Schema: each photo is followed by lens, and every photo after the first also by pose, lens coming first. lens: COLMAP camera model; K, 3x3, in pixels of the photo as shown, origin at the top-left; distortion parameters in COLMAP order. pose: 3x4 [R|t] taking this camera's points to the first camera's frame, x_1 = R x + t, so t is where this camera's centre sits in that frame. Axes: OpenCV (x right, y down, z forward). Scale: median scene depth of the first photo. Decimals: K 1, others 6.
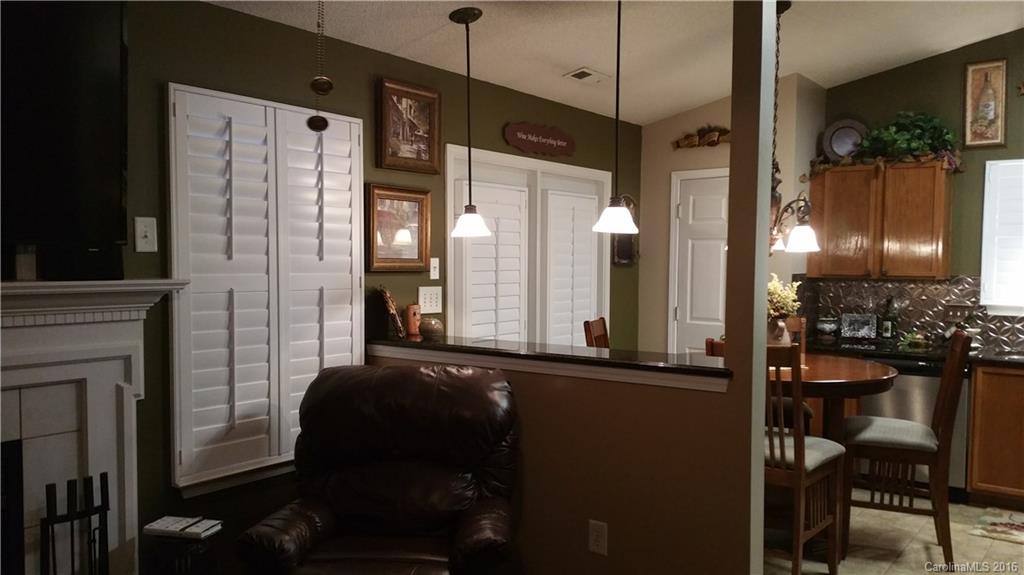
lens RADIAL K [[817.2, 0, 549.1], [0, 817.2, 305.7], [0, 0, 1]] dist [0.043226, -0.061289]
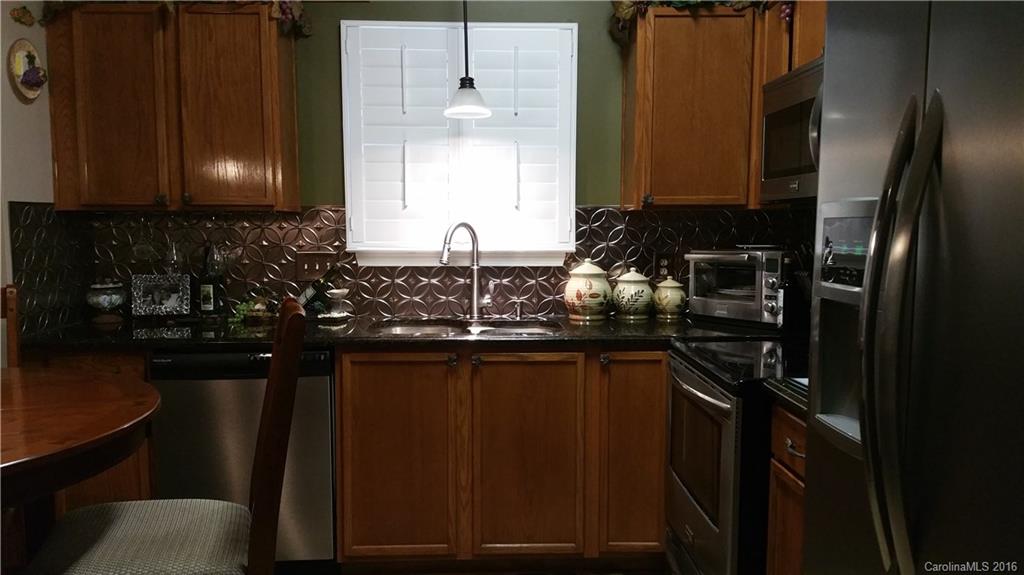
lens RADIAL K [[817.2, 0, 510.9], [0, 817.2, 309.0], [0, 0, 1]] dist [0.043226, -0.061289]
pose [[0.798484, -0.071625, 0.597739, 0.239228], [0.043435, 0.997164, 0.061464, 0.010008], [-0.600446, -0.023115, 0.799331, 0.408709]]
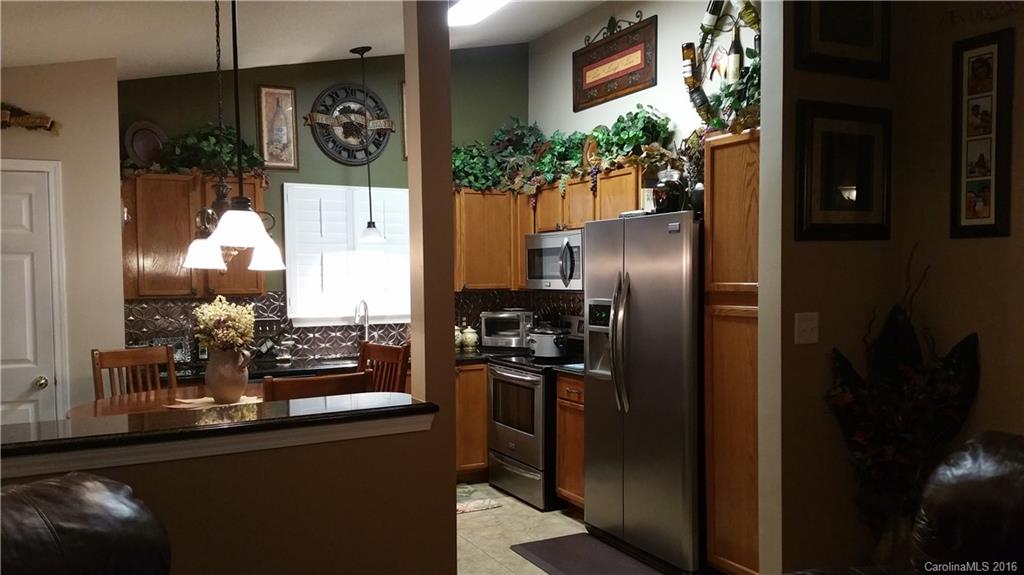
lens RADIAL K [[817.2, 0, 521.9], [0, 817.2, 312.9], [0, 0, 1]] dist [0.043226, -0.061289]
pose [[0.434502, -0.056305, 0.898909, -0.285849], [0.067012, 0.997299, 0.030076, -0.019227], [-0.898174, 0.047170, 0.437102, 0.266336]]
